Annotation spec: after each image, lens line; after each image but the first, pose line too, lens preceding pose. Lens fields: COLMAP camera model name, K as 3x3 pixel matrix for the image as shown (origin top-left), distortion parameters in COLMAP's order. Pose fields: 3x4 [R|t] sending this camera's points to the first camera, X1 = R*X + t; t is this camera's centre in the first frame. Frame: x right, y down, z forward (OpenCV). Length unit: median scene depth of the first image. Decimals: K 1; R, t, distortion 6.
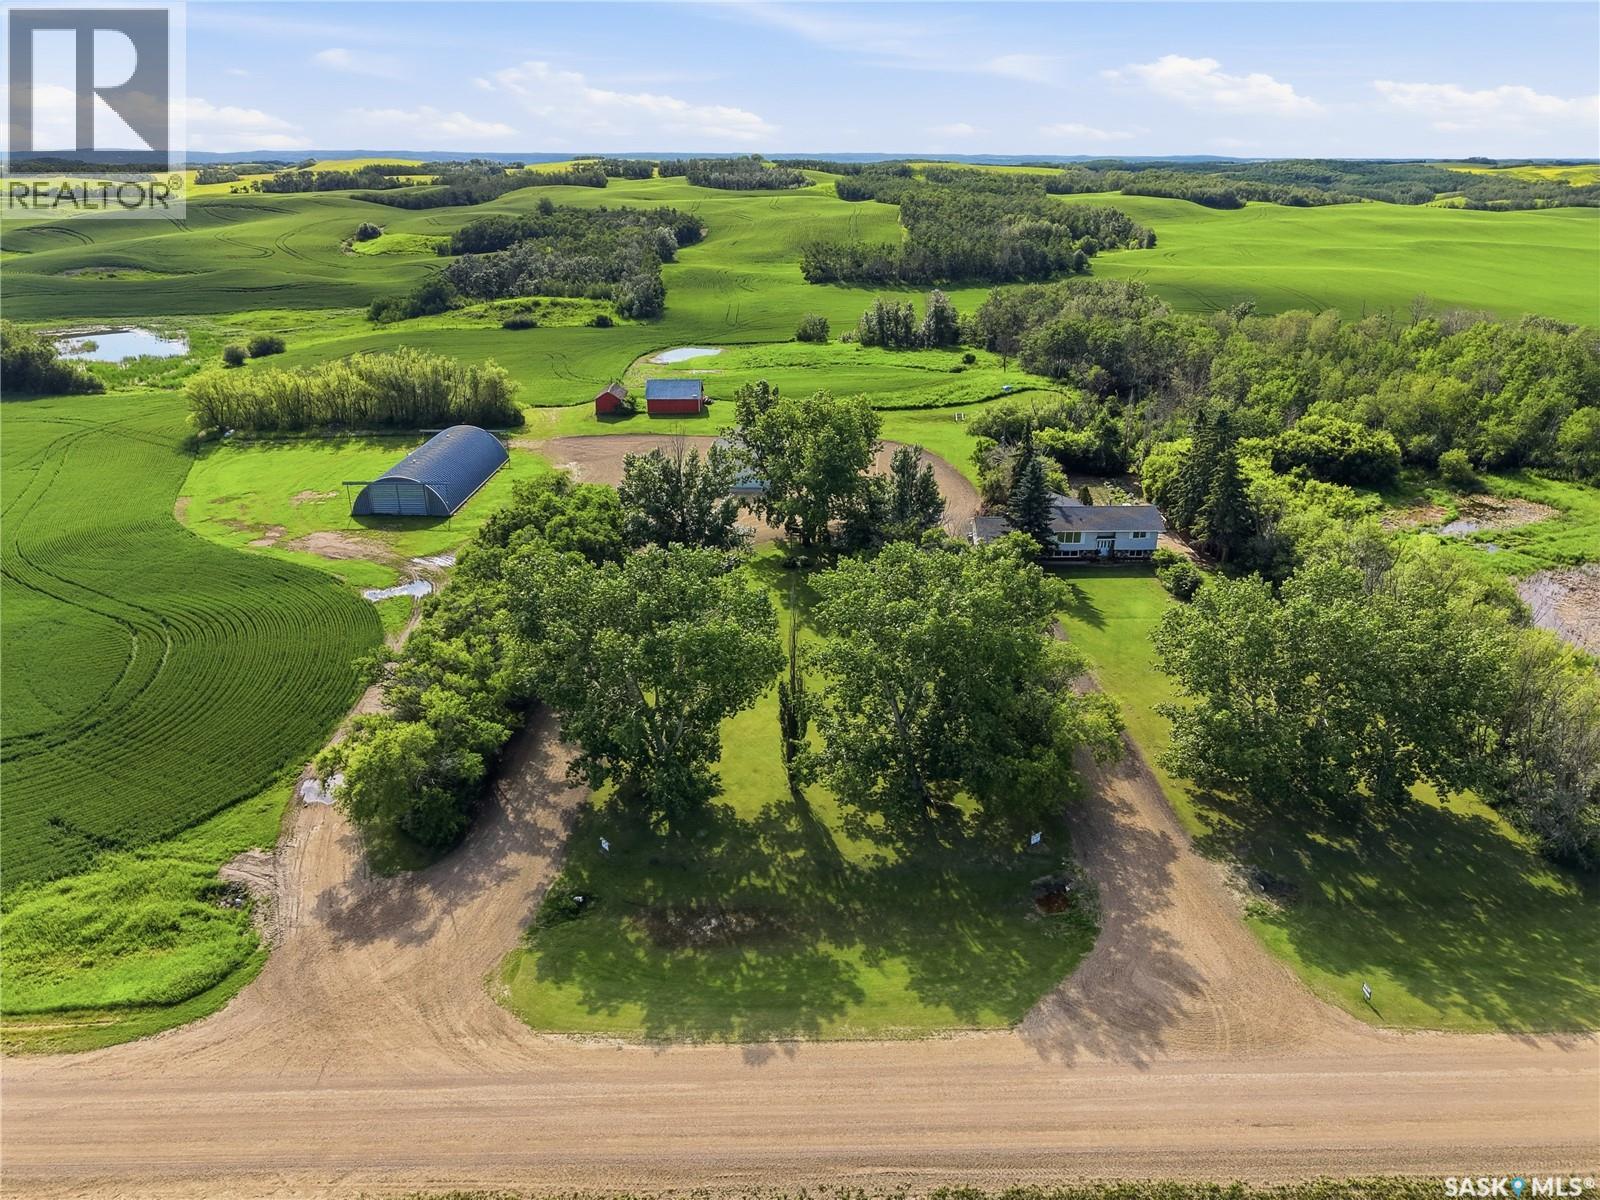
lens RADIAL K [[1054.6, 0, 807.4], [0, 1054.6, 610.3], [0, 0, 1]] dist [0.044832, -0.056771]
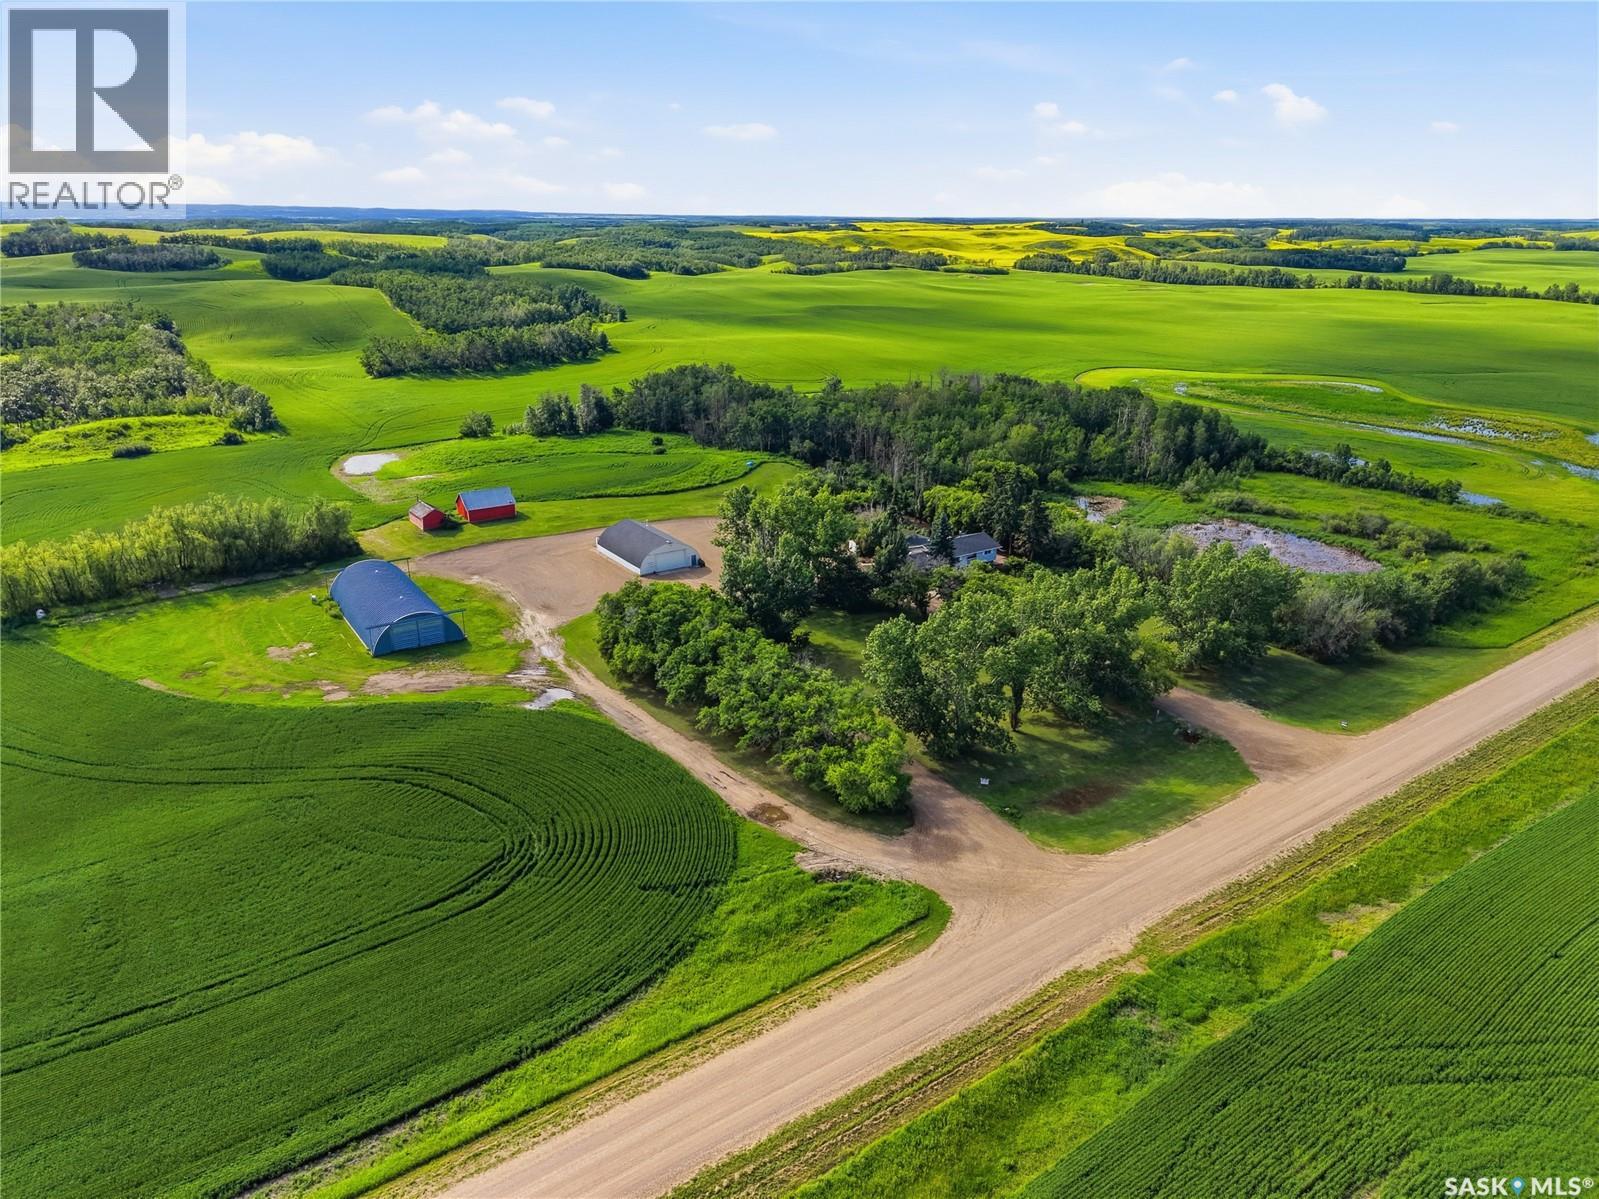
lens RADIAL K [[1054.0, 0, 806.9], [0, 1054.0, 609.7], [0, 0, 1]] dist [0.044832, -0.056771]
pose [[0.828264, -0.189648, 0.527268, -0.322891], [0.212464, 0.977009, 0.017660, -0.032227], [-0.518495, 0.097398, 0.849515, -0.068169]]
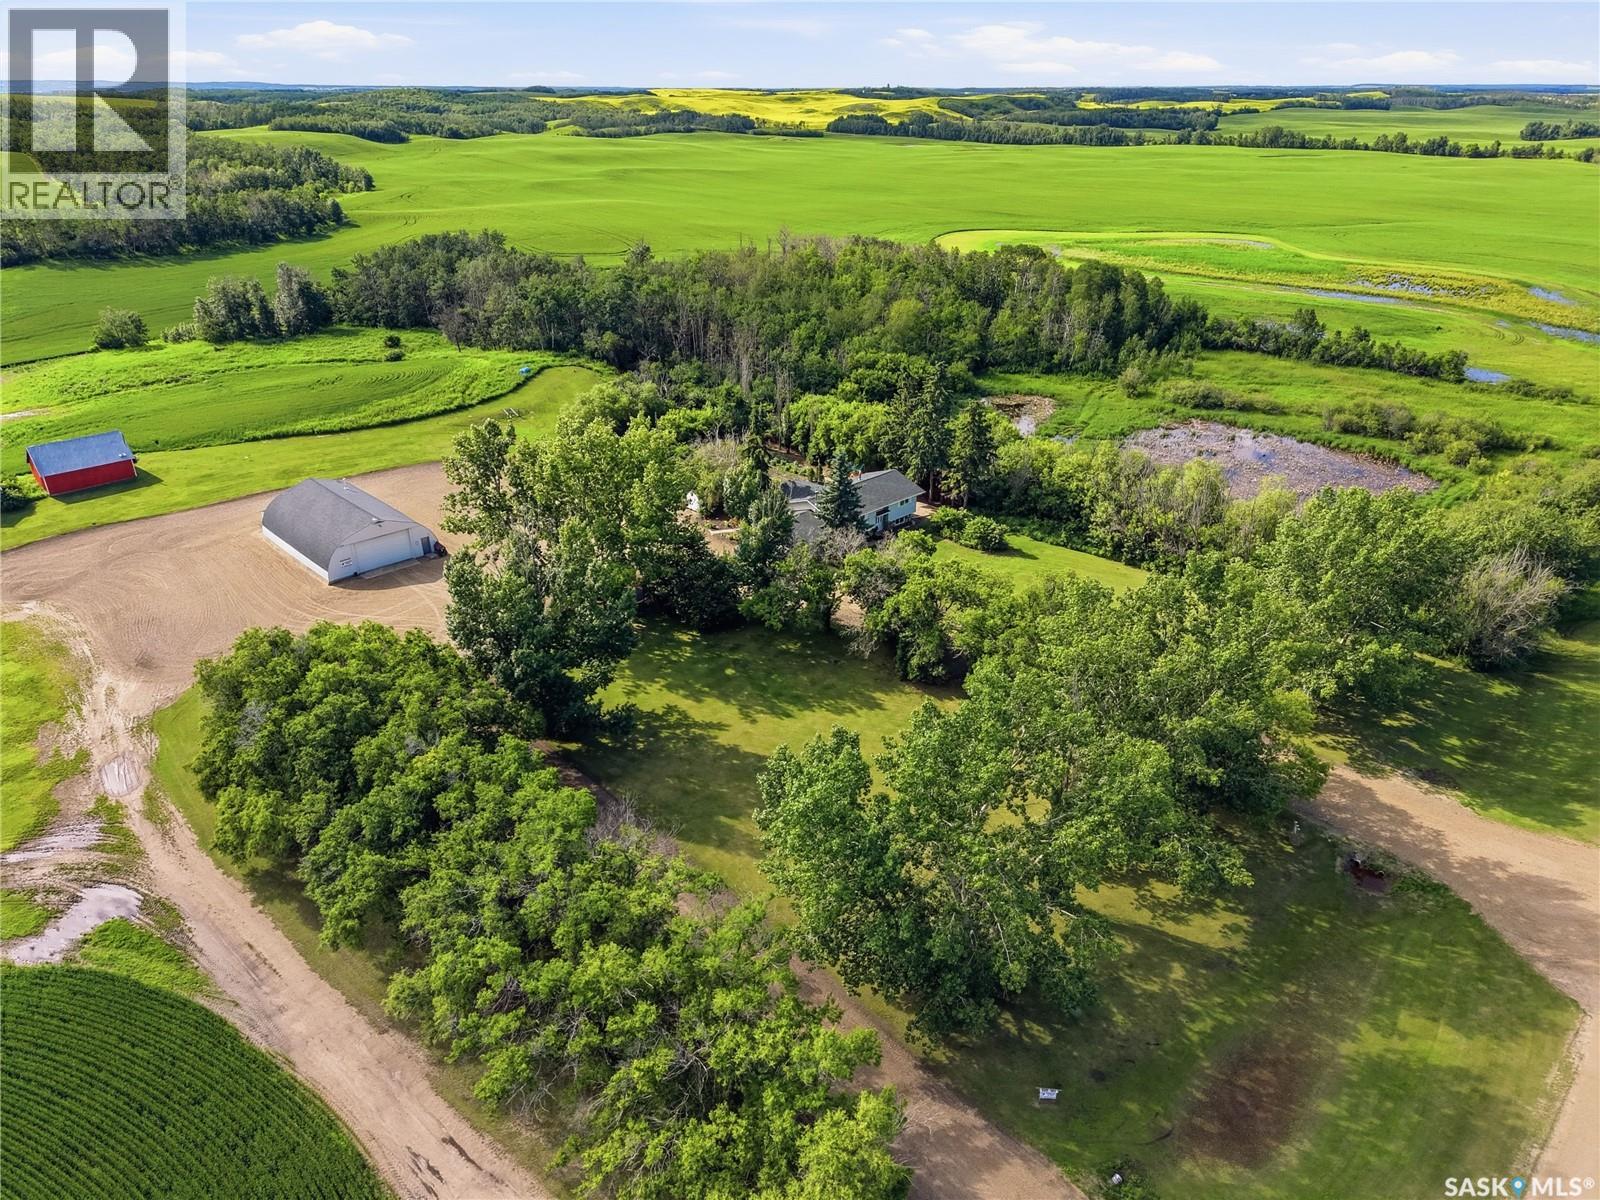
lens RADIAL K [[1054.6, 0, 807.4], [0, 1054.6, 610.3], [0, 0, 1]] dist [0.044832, -0.056771]
pose [[0.717291, -0.306484, 0.625748, -0.176118], [0.270803, 0.950087, 0.154922, -0.067276], [-0.641996, 0.058330, 0.764486, 0.140371]]
